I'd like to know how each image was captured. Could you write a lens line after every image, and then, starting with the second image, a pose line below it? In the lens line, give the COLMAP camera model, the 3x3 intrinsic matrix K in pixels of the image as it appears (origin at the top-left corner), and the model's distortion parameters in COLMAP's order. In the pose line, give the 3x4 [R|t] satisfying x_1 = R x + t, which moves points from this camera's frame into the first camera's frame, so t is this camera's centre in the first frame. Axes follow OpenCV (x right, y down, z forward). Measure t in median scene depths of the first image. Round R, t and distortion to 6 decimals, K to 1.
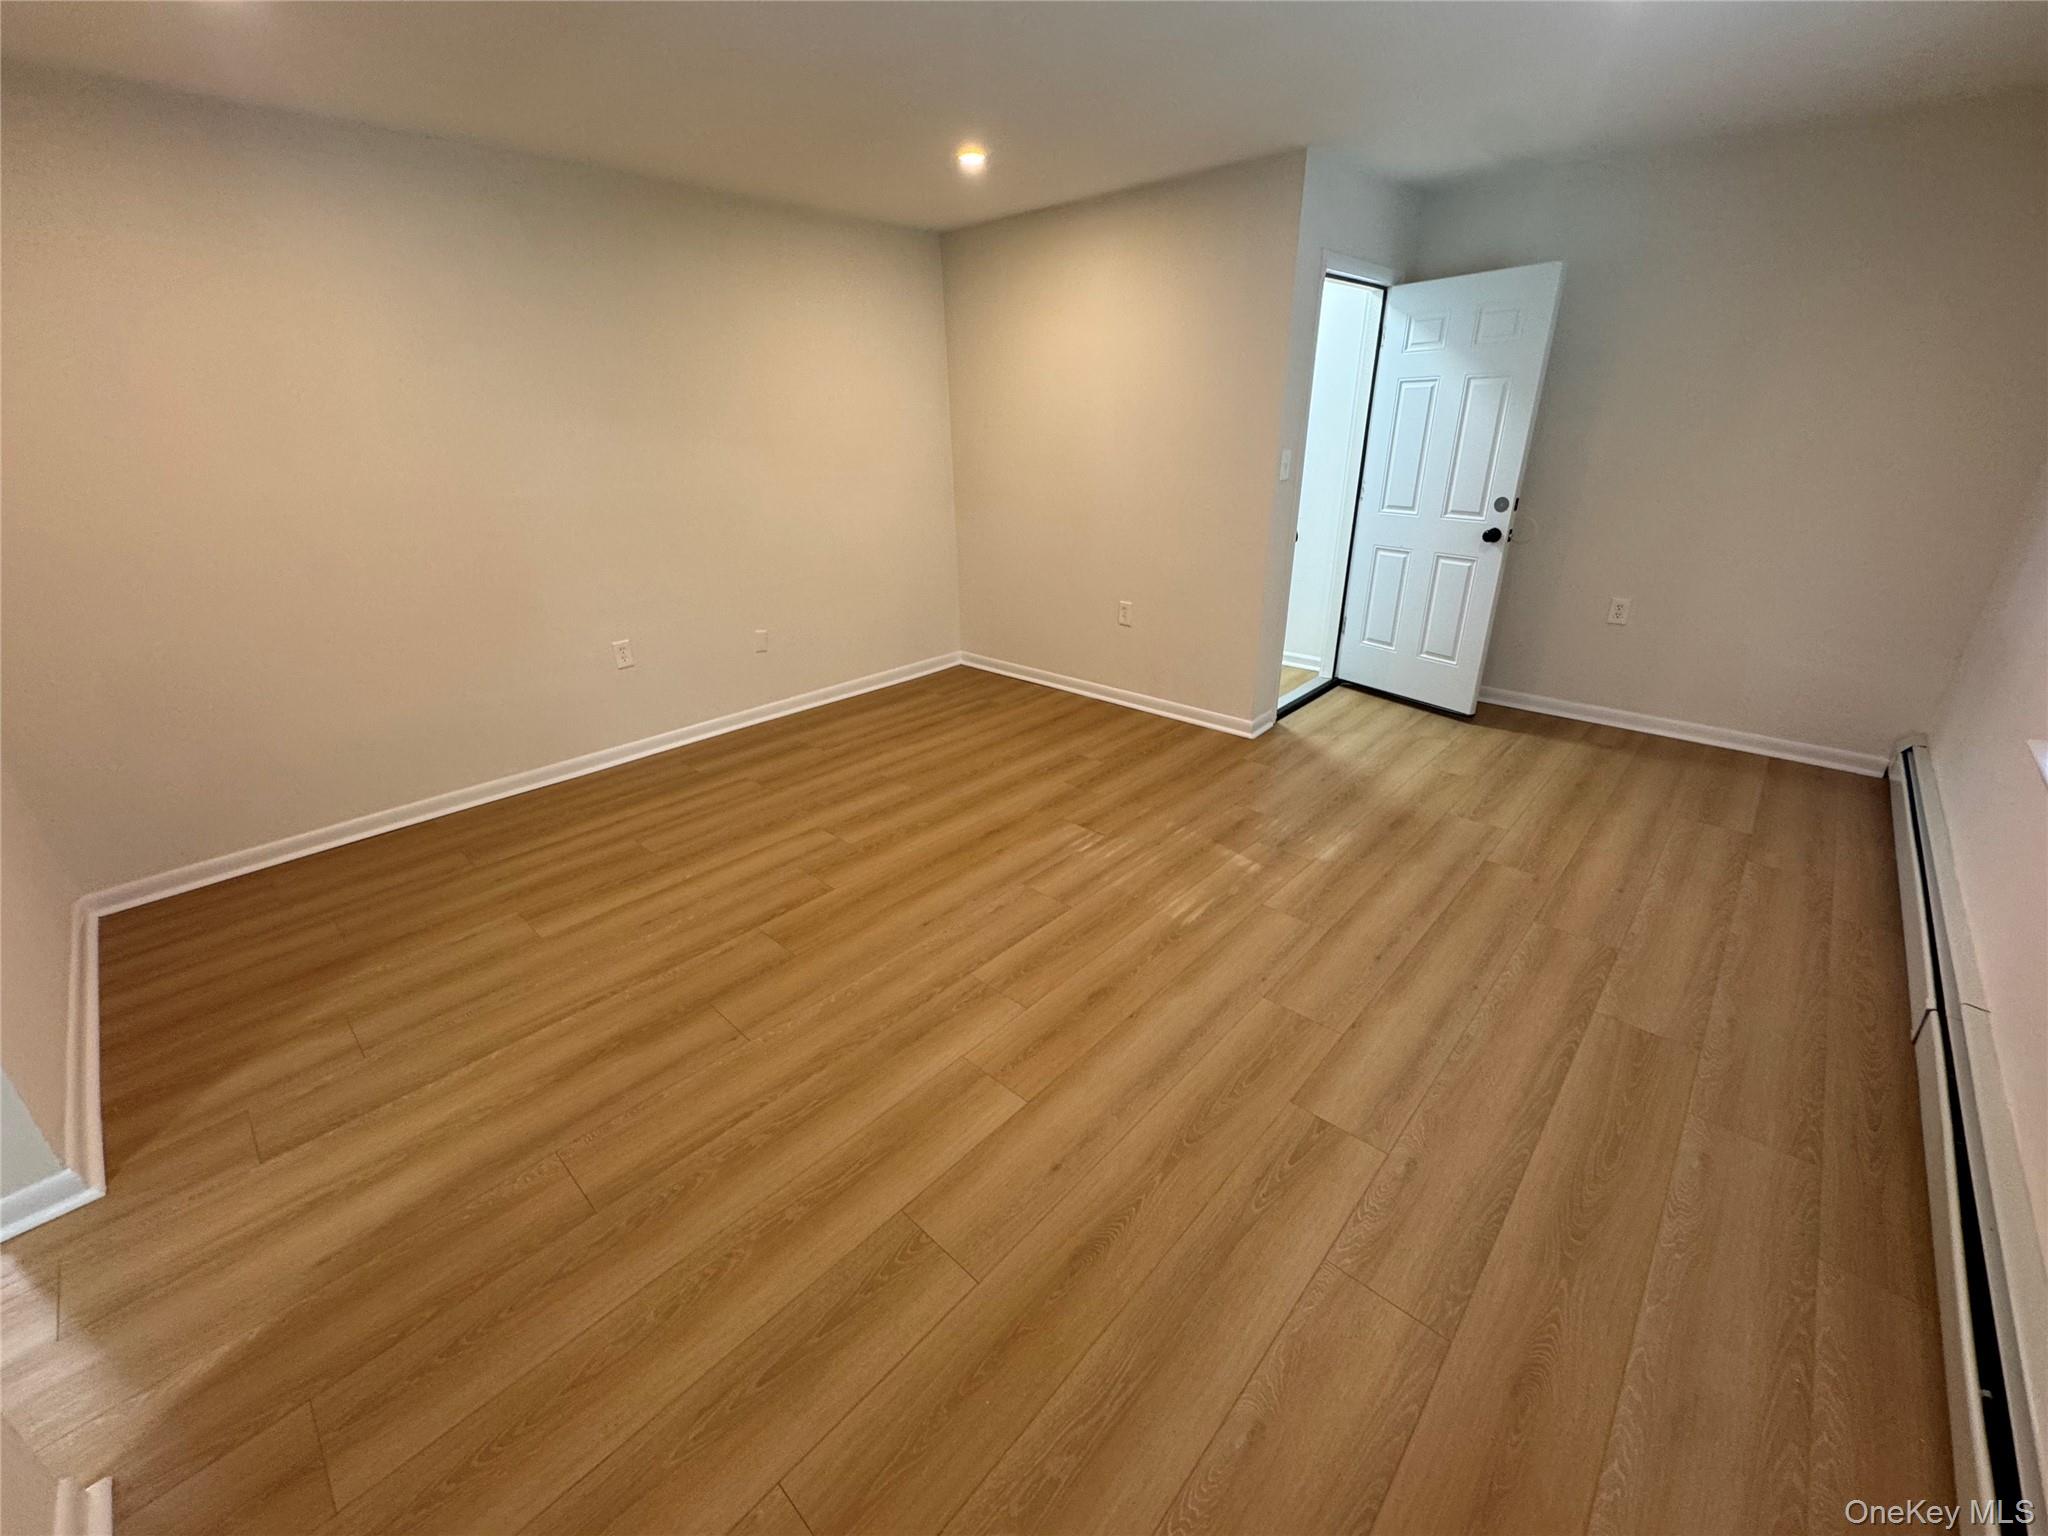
lens RADIAL K [[813.5, 0, 1020.0], [0, 813.5, 765.8], [0, 0, 1]] dist [-0.002946, 0.000464]
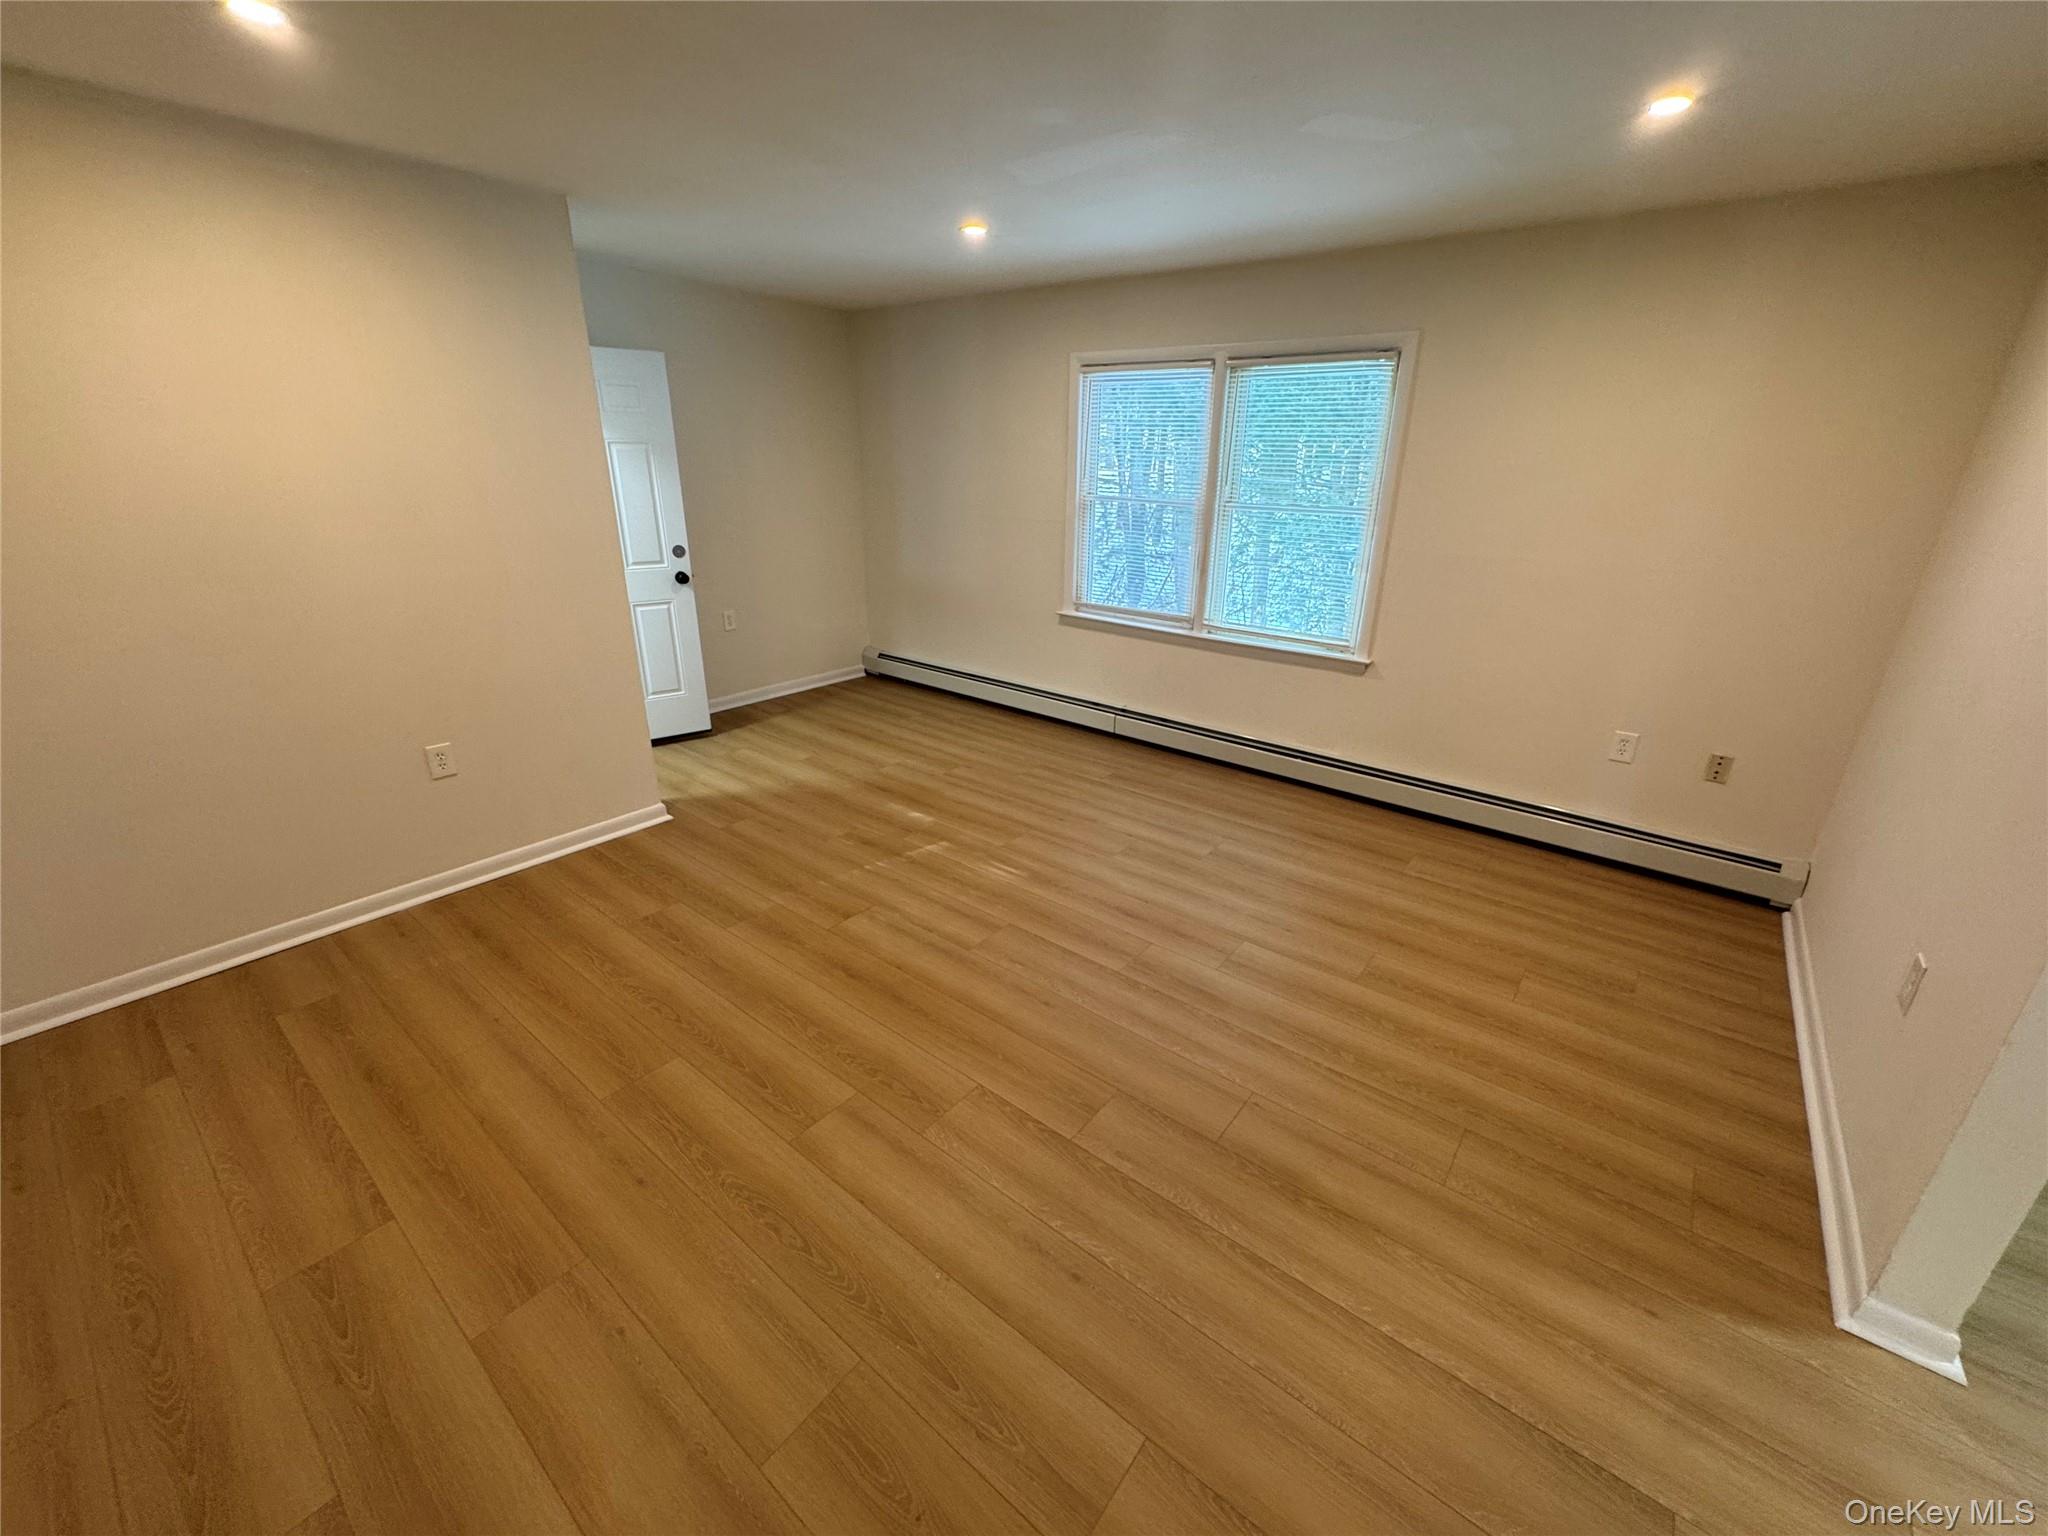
lens RADIAL K [[813.5, 0, 1021.4], [0, 813.5, 765.2], [0, 0, 1]] dist [-0.002946, 0.000464]
pose [[-0.072162, -0.342750, 0.936651, -0.723444], [0.377843, 0.859710, 0.343705, -0.309951], [-0.923053, 0.378710, 0.067467, 0.664300]]
